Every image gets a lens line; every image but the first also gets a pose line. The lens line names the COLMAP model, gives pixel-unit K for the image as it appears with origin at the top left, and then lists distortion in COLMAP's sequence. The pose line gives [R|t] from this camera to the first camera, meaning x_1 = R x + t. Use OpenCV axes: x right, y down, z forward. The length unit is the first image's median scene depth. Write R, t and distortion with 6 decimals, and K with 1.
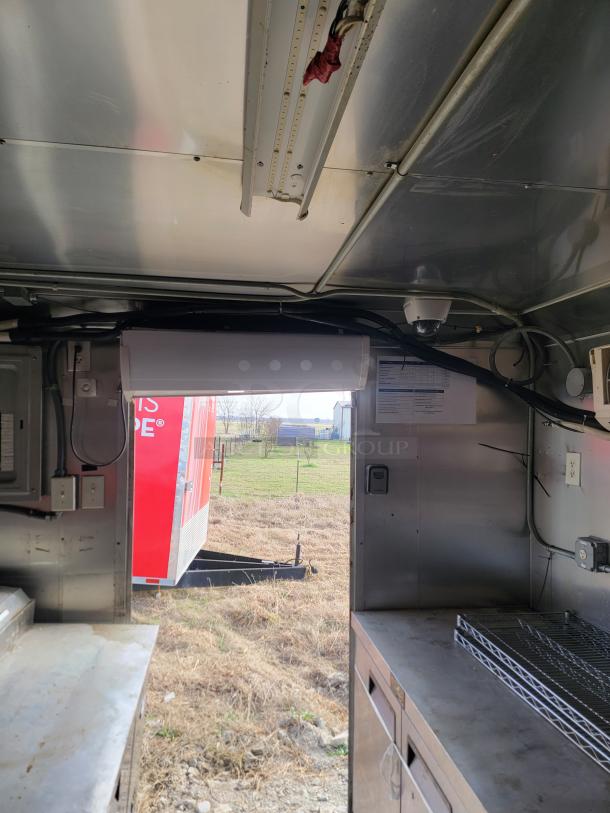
lens RADIAL K [[569.2, 0, 307.6], [0, 569.2, 416.3], [0, 0, 1]] dist [0.090093, -0.076983]
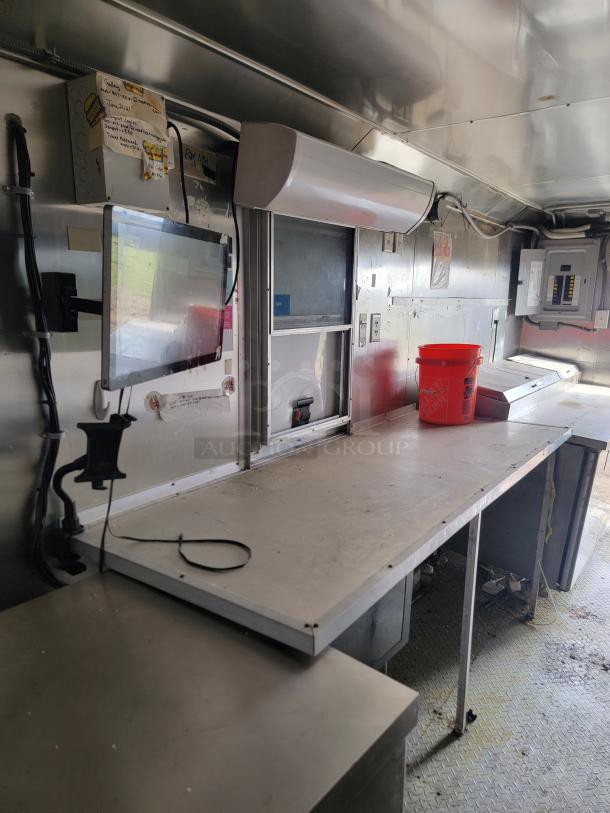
lens RADIAL K [[569.2, 0, 309.2], [0, 569.2, 418.9], [0, 0, 1]] dist [0.090093, -0.076983]
pose [[0.714676, 0.146903, -0.683855, 0.191722], [-0.003380, 0.978410, 0.206646, 0.052495], [0.699447, -0.145374, 0.699743, -0.841618]]
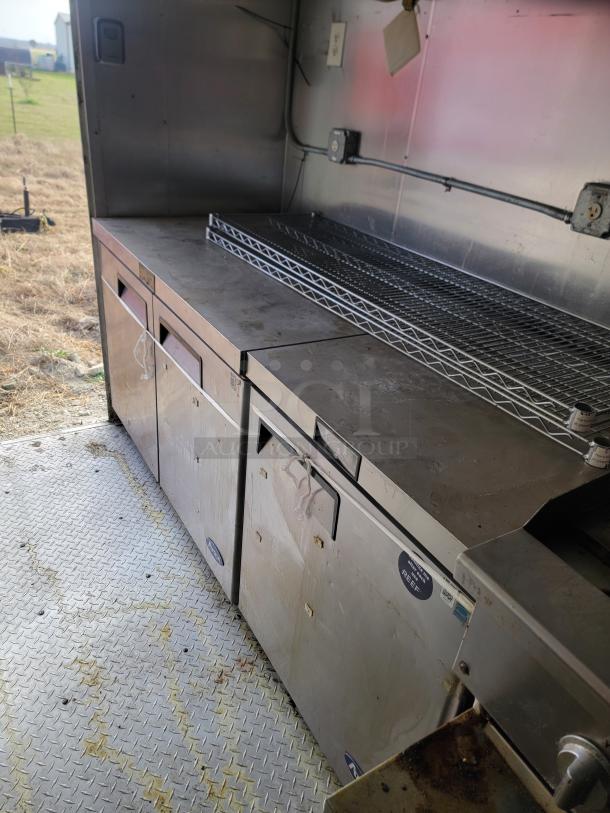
lens RADIAL K [[569.2, 0, 308.4], [0, 569.2, 429.5], [0, 0, 1]] dist [0.090093, -0.076983]
pose [[0.919792, -0.126342, 0.371510, 0.010160], [-0.092745, 0.849934, 0.518663, 0.123707], [-0.381288, -0.511518, 0.770045, 0.021017]]
